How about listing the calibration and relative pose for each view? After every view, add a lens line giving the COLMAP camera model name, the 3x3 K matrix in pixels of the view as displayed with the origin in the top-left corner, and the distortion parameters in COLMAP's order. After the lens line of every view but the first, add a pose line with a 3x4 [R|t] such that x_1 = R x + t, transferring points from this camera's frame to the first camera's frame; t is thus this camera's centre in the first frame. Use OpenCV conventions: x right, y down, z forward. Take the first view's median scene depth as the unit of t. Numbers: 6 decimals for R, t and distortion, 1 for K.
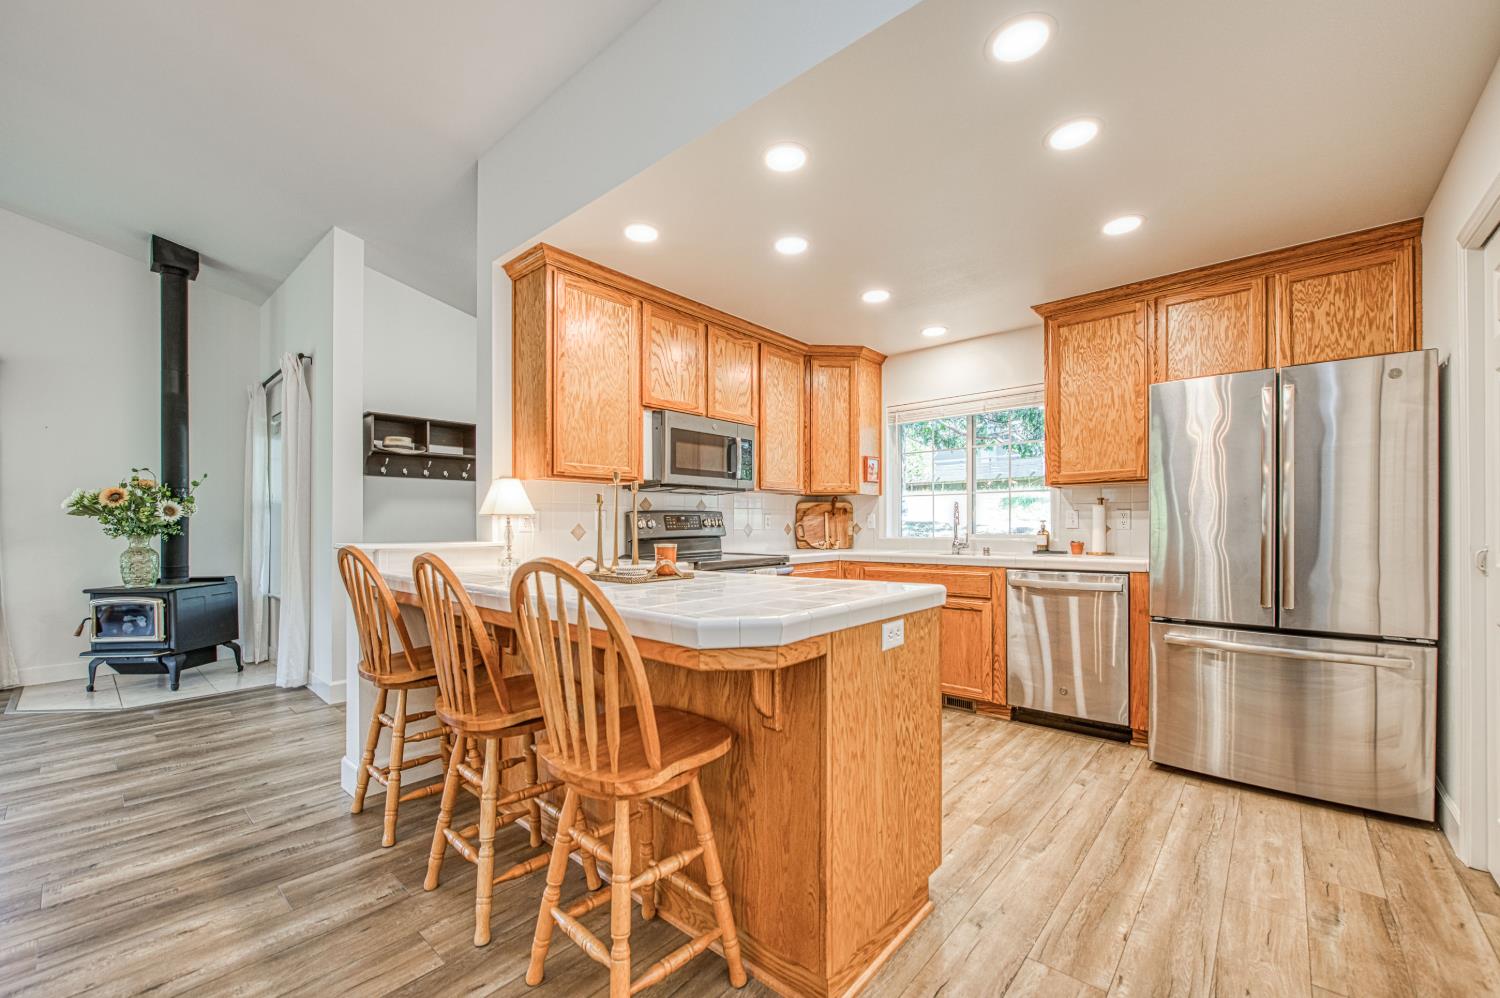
lens RADIAL K [[602.2, 0, 755.0], [0, 602.2, 521.3], [0, 0, 1]] dist [0.004425, -0.003781]
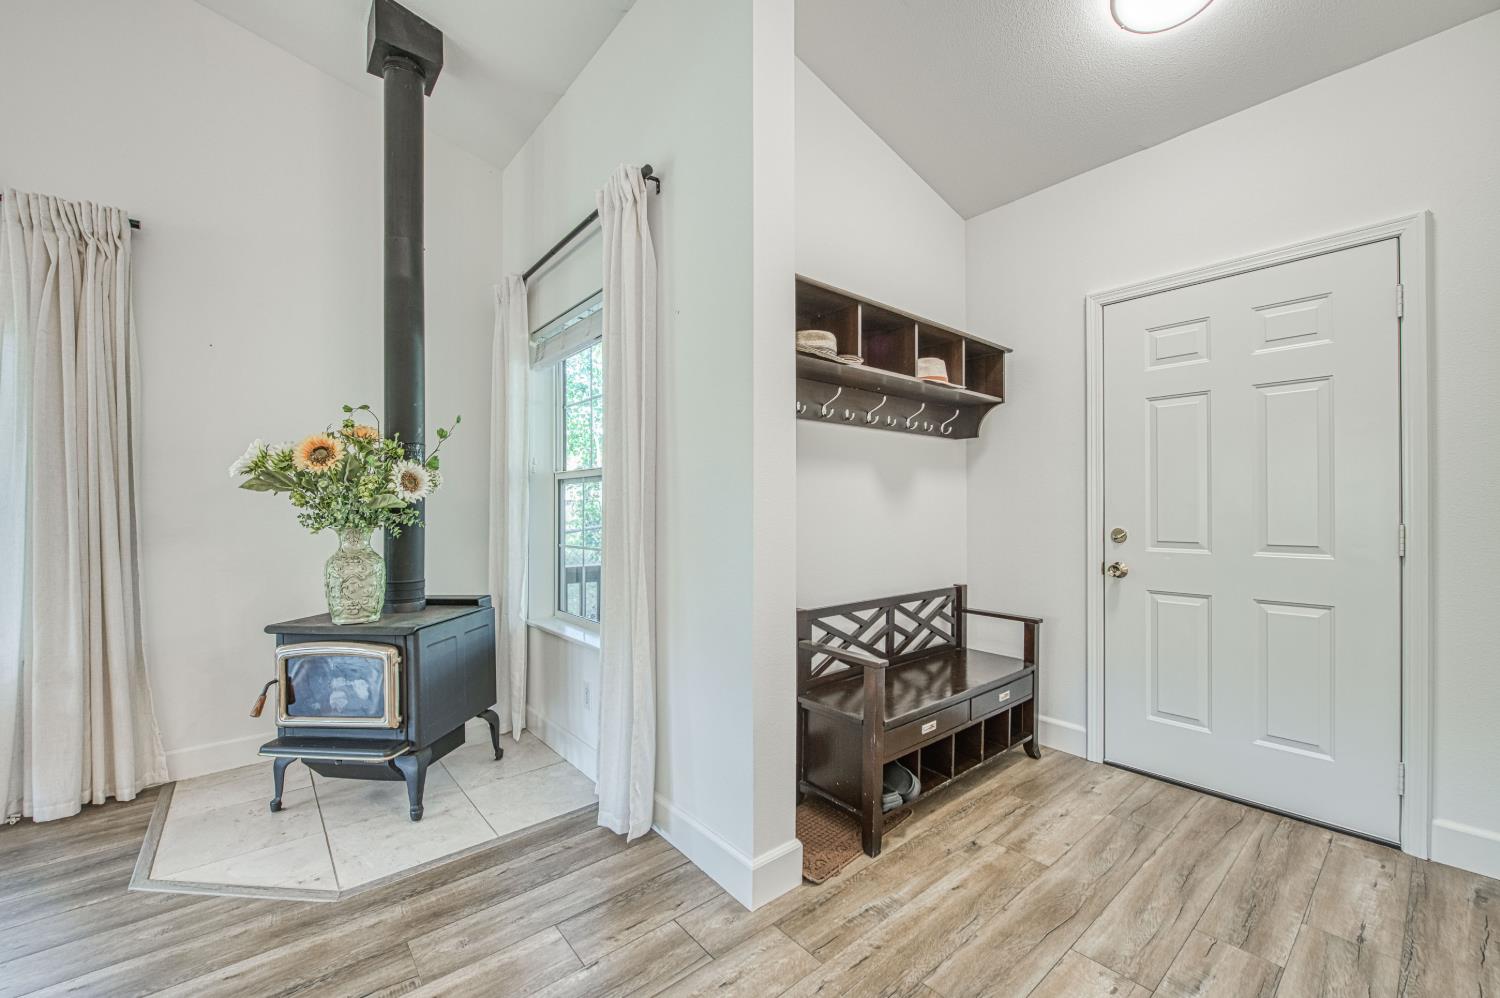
lens RADIAL K [[602.2, 0, 760.9], [0, 602.2, 503.1], [0, 0, 1]] dist [0.004425, -0.003781]
pose [[0.989325, 0.000091, -0.145725, -0.585960], [-0.000329, 0.999999, -0.001605, 0.002211], [0.145725, 0.001636, 0.989324, 0.519176]]
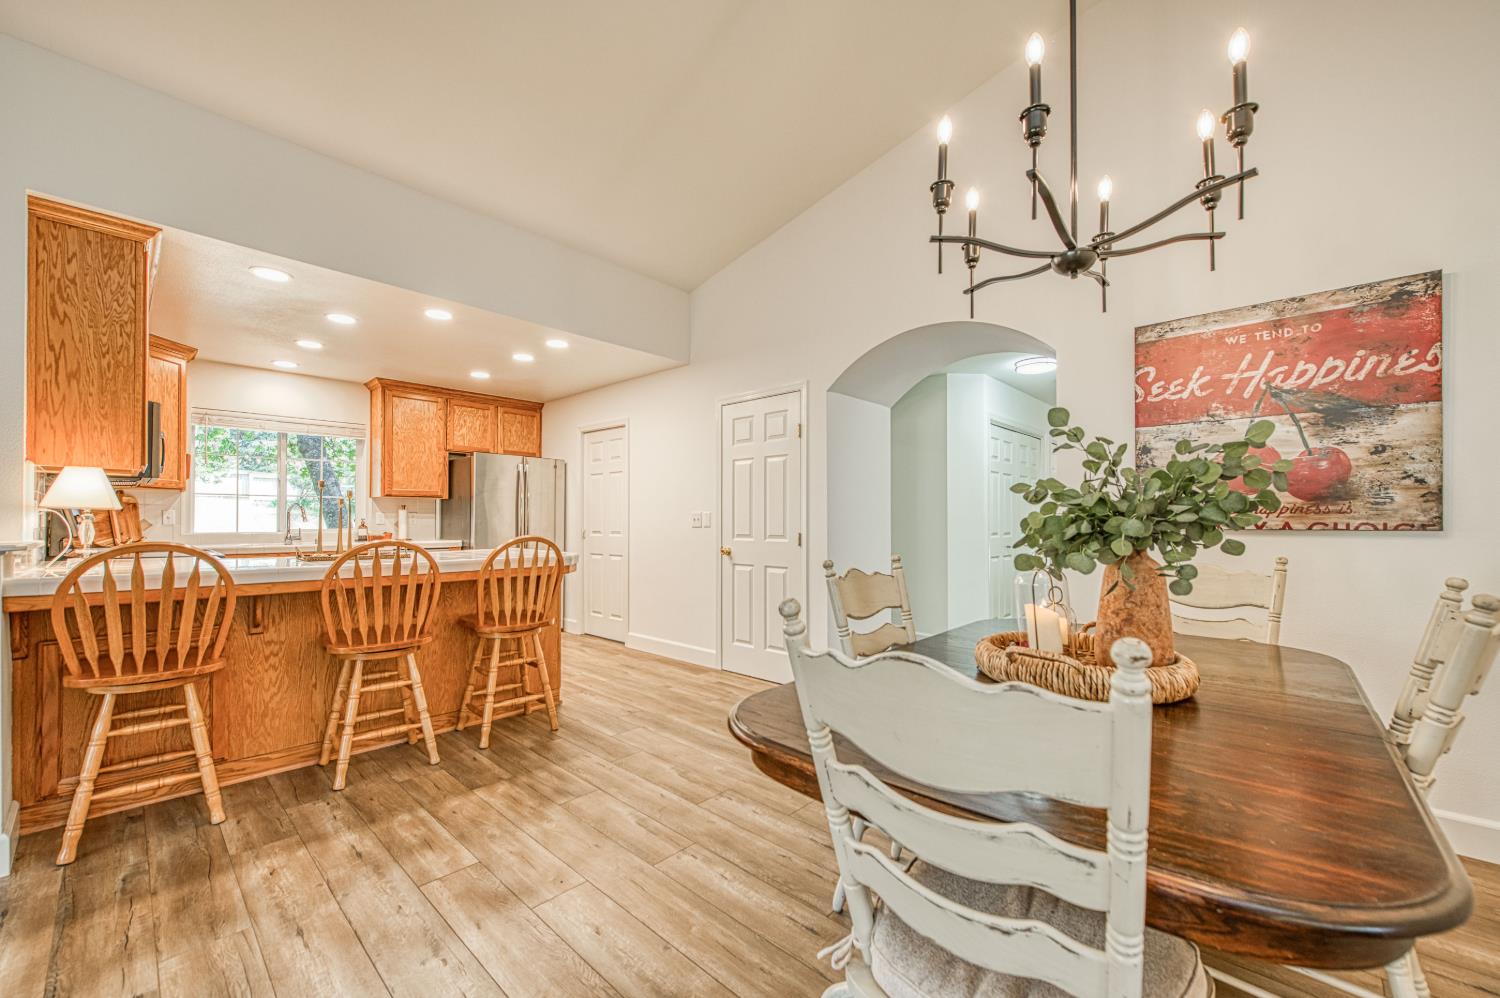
lens RADIAL K [[602.2, 0, 734.9], [0, 602.2, 517.1], [0, 0, 1]] dist [0.004425, -0.003781]
pose [[0.044786, 0.008641, 0.998959, -0.841641], [-0.009223, 0.999924, -0.008236, -0.000539], [-0.998954, -0.008844, 0.044862, 0.024578]]
